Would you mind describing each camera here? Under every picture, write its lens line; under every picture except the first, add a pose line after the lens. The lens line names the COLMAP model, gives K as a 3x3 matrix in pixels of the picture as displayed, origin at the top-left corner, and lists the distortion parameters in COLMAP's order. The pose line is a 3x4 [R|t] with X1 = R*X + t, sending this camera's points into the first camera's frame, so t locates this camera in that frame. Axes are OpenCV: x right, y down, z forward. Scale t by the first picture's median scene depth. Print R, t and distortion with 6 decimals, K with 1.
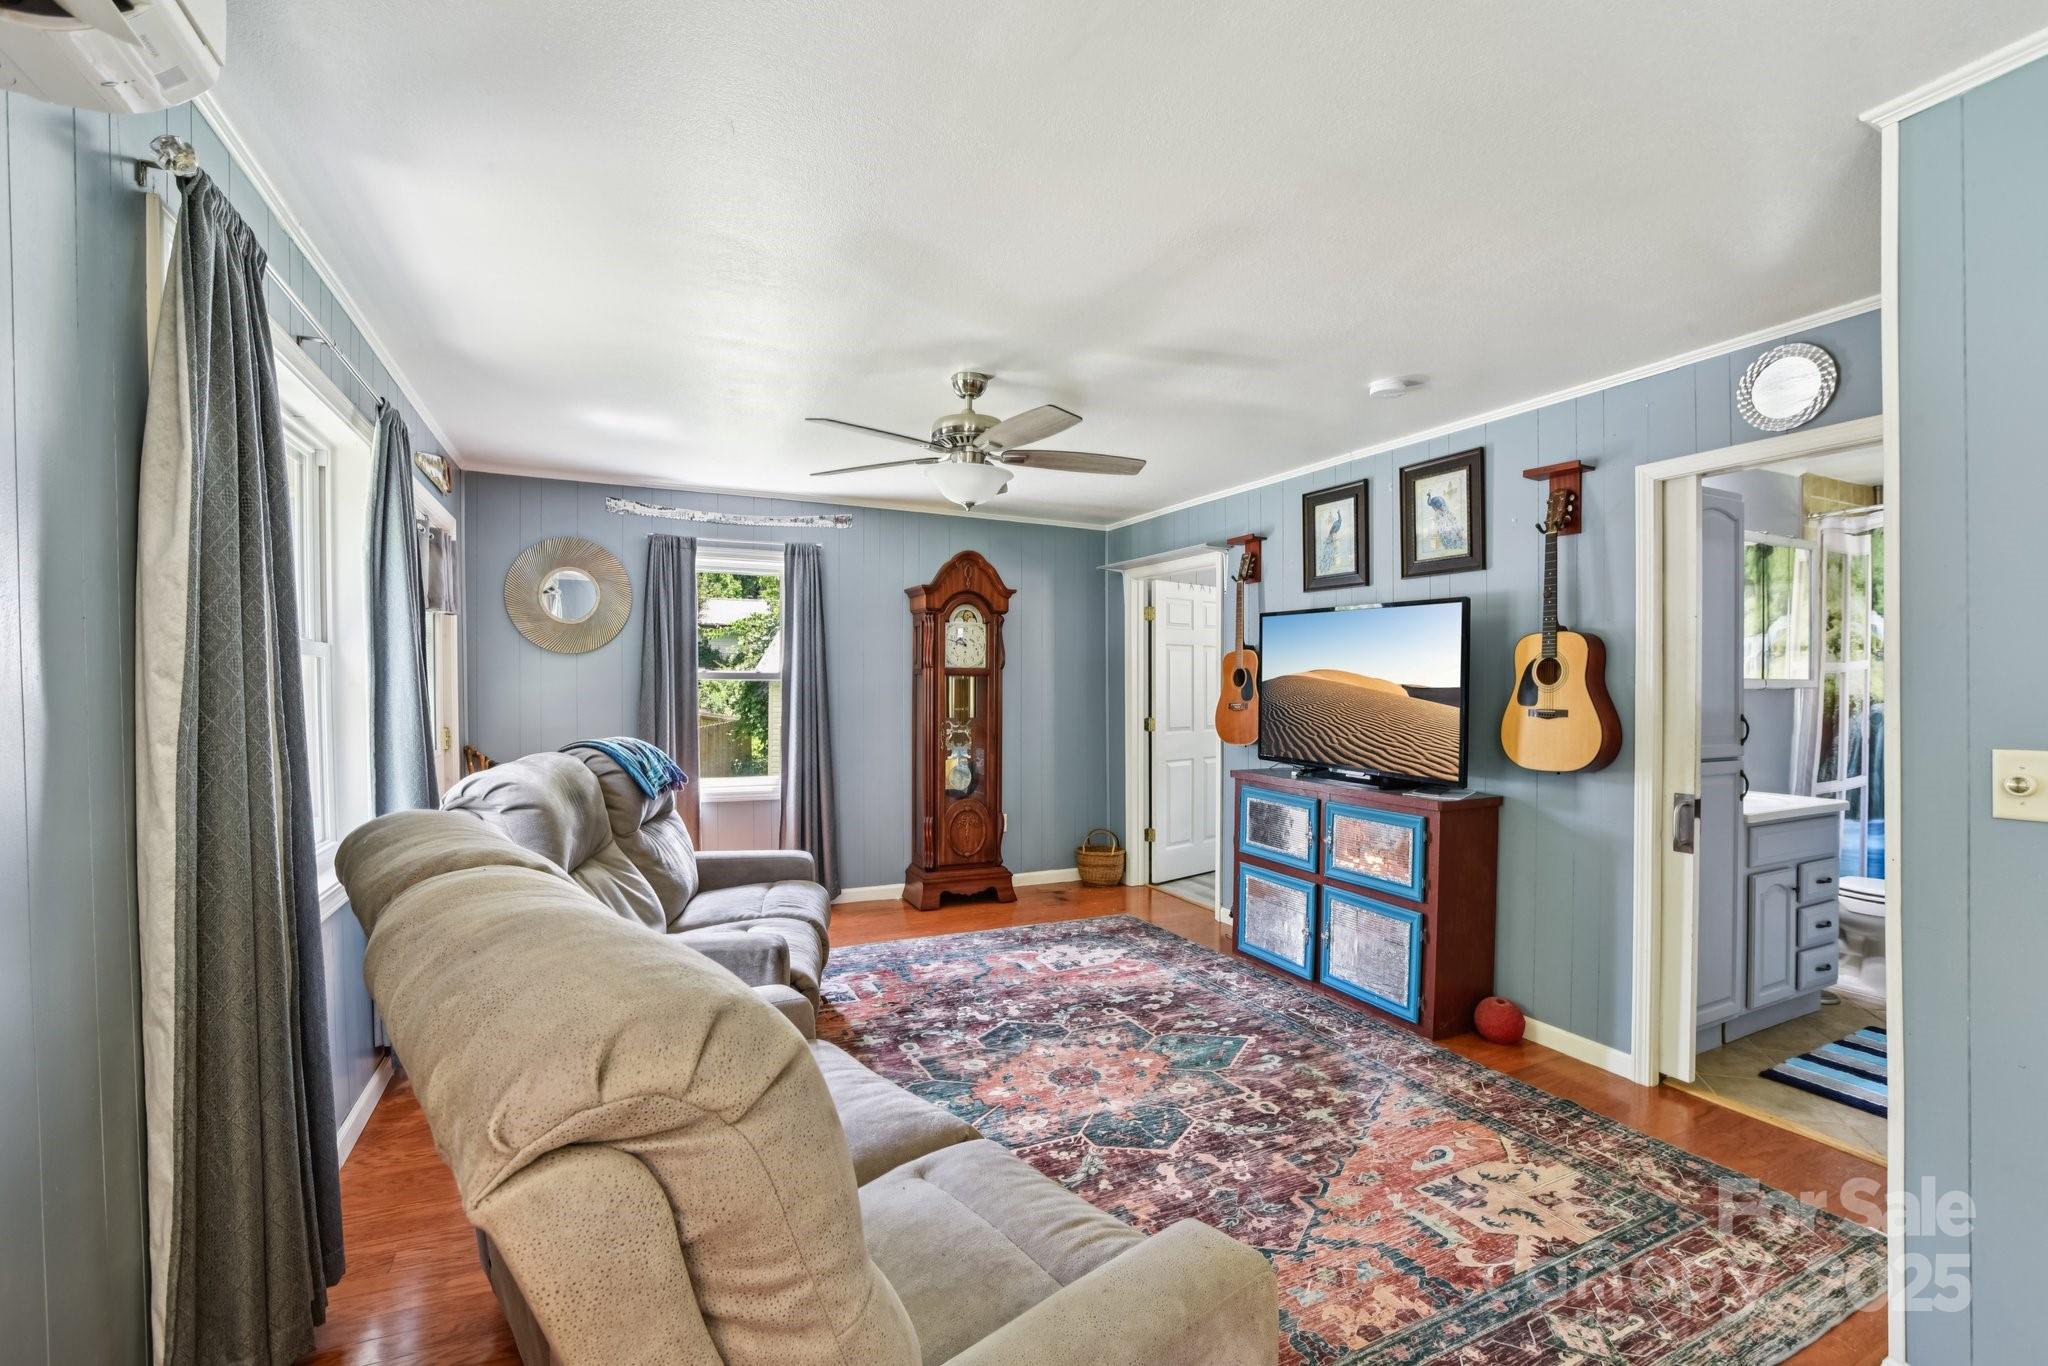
lens RADIAL K [[897.9, 0, 1026.5], [0, 897.9, 729.3], [0, 0, 1]] dist [-0.049467, 0.009568]
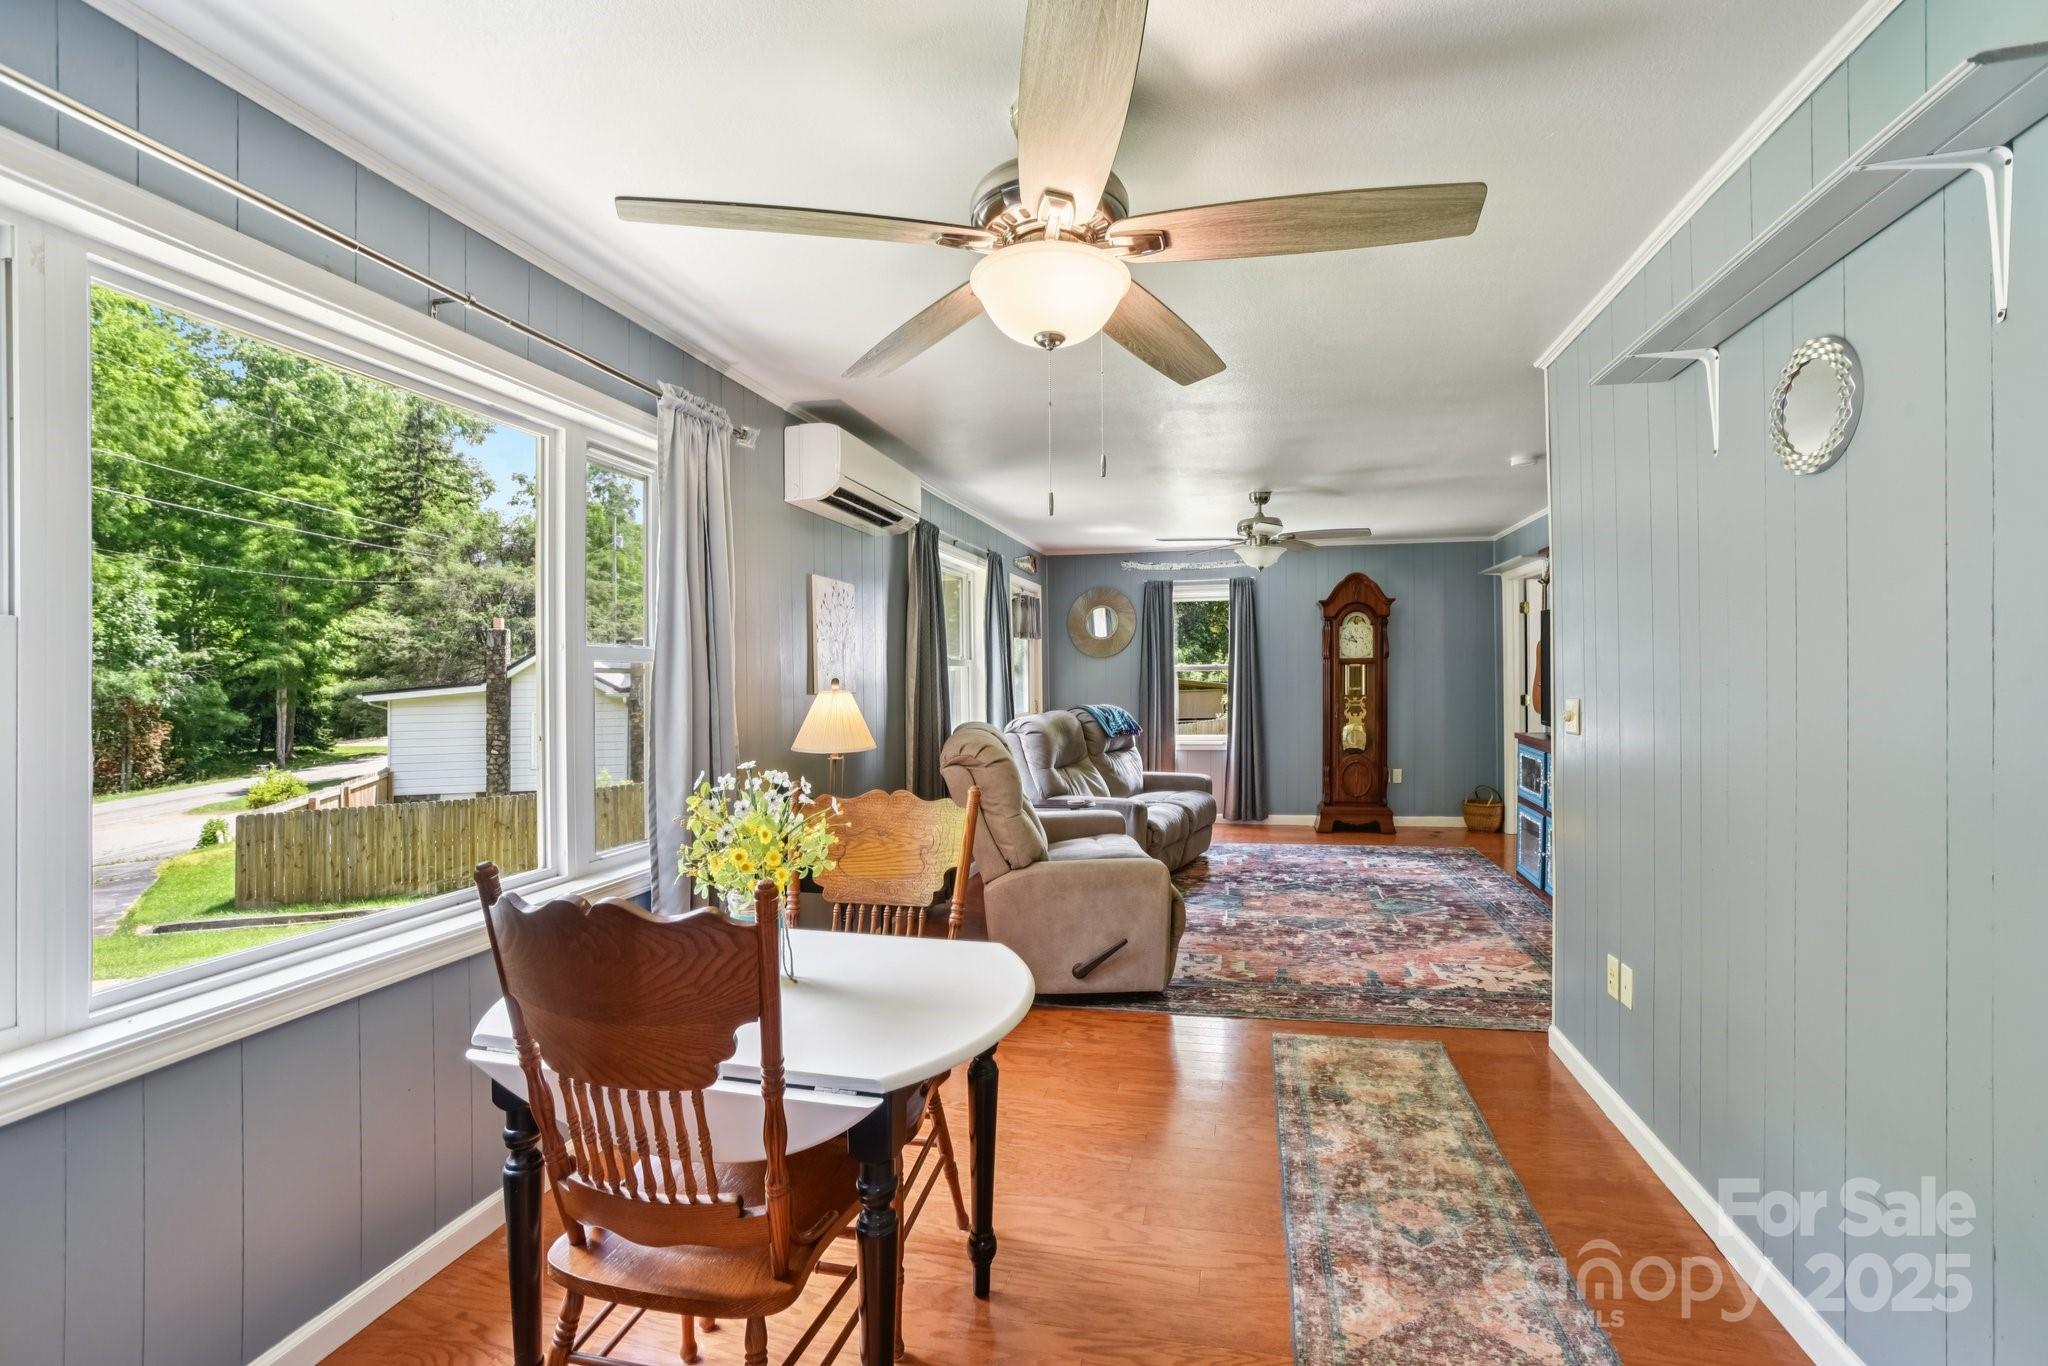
lens RADIAL K [[897.9, 0, 1064.6], [0, 897.9, 721.5], [0, 0, 1]] dist [-0.049467, 0.009568]
pose [[0.798353, 0.011519, -0.602079, 0.519430], [-0.007696, 0.999931, 0.008926, 0.025034], [0.602140, -0.002493, 0.798386, -0.459169]]
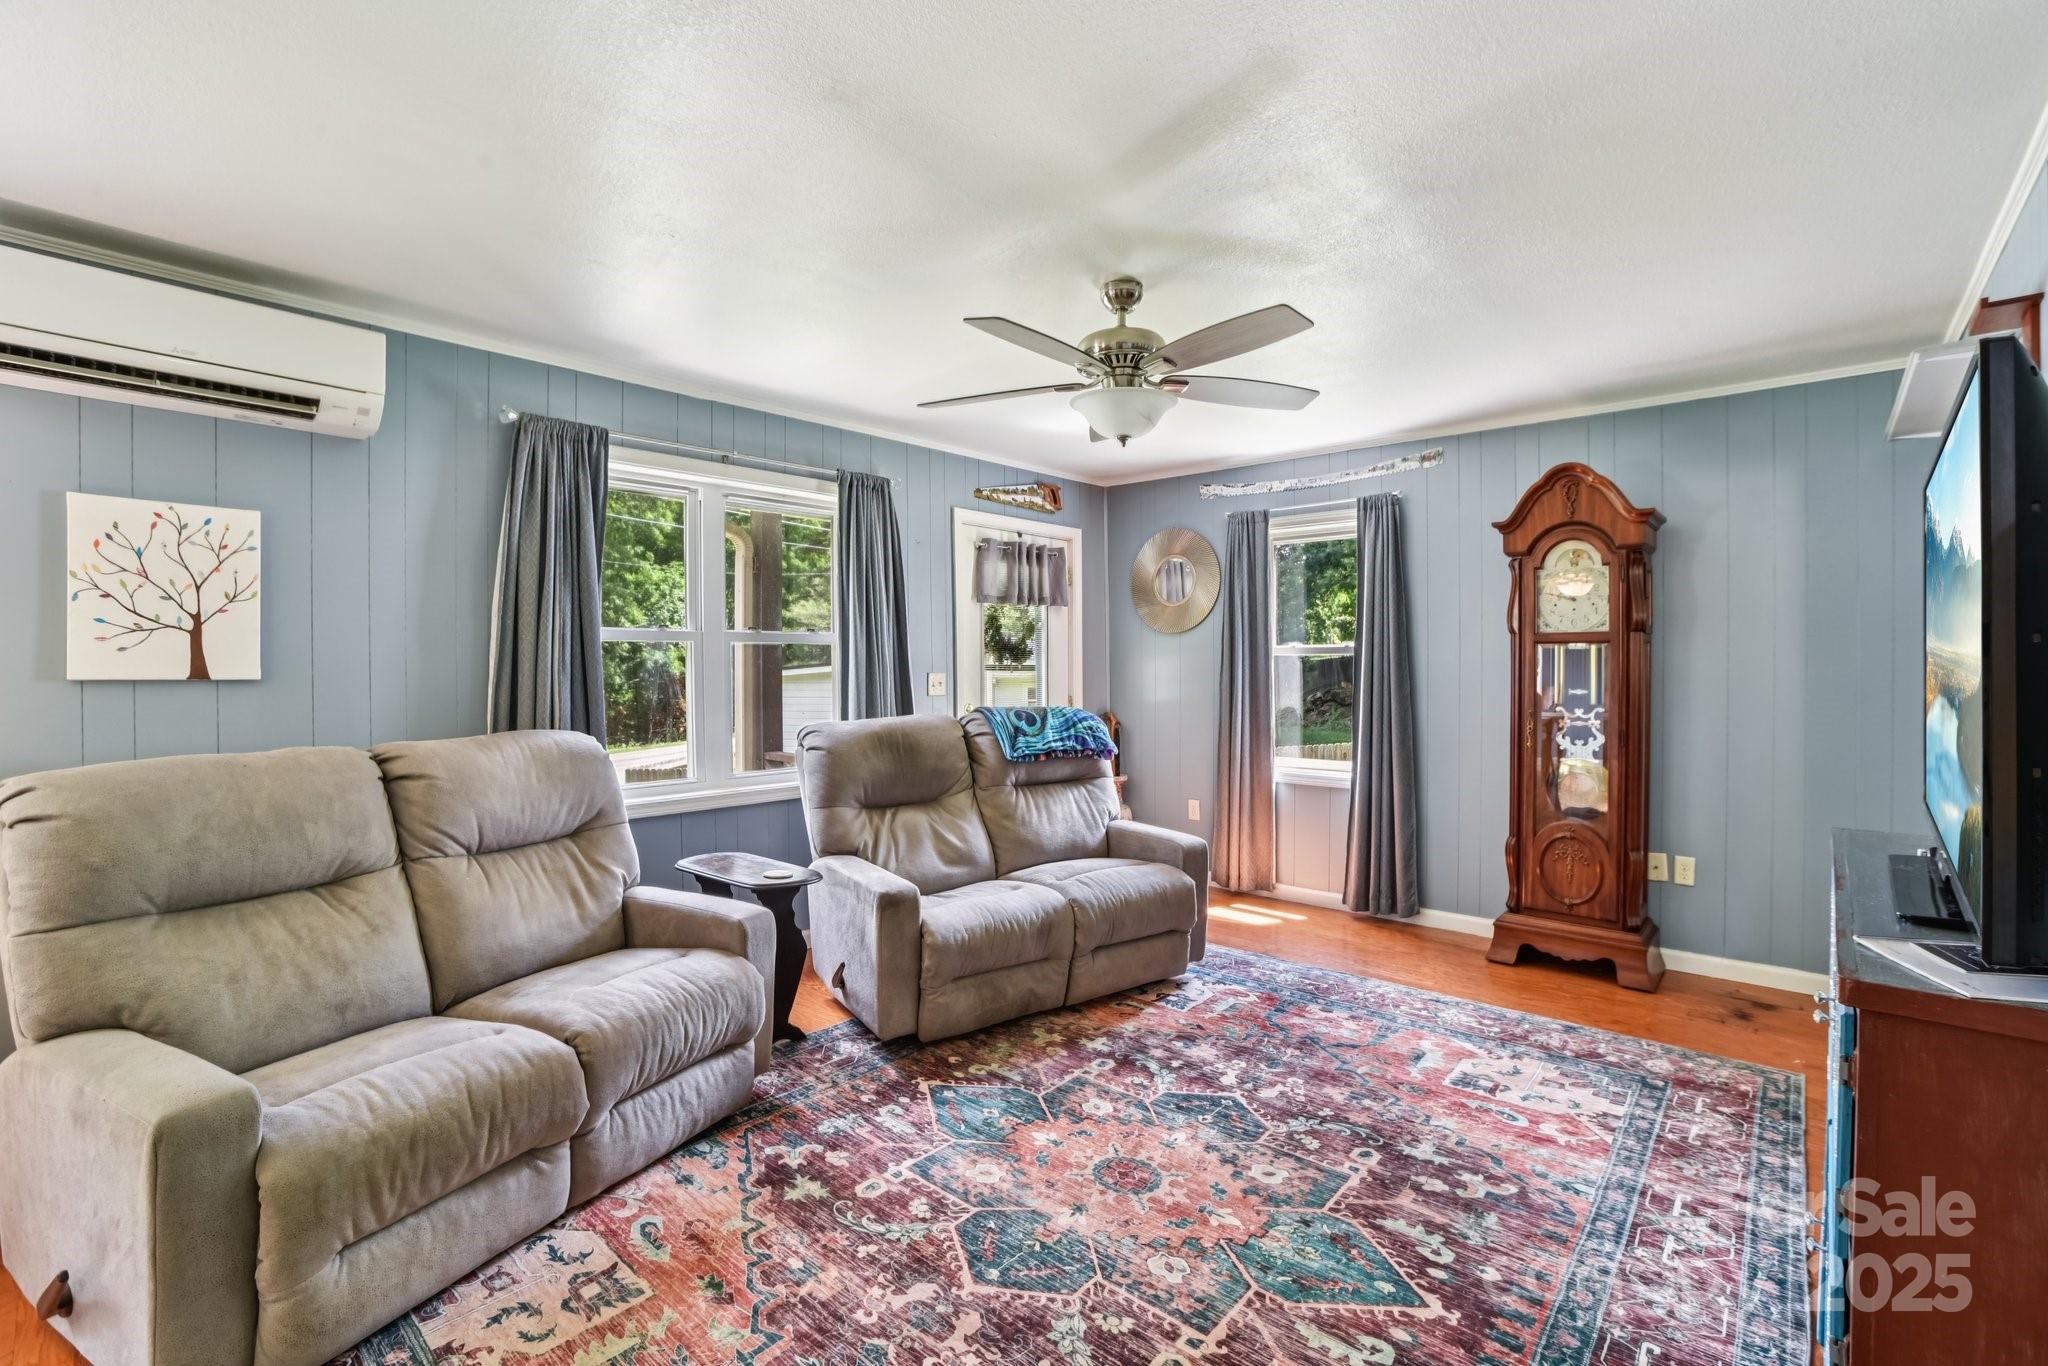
lens RADIAL K [[897.9, 0, 1036.8], [0, 897.9, 681.8], [0, 0, 1]] dist [-0.049467, 0.009568]
pose [[0.386680, 0.009975, -0.922160, 0.524656], [-0.037862, 0.999270, -0.005067, -0.013014], [0.921436, 0.036874, 0.386775, 0.466894]]
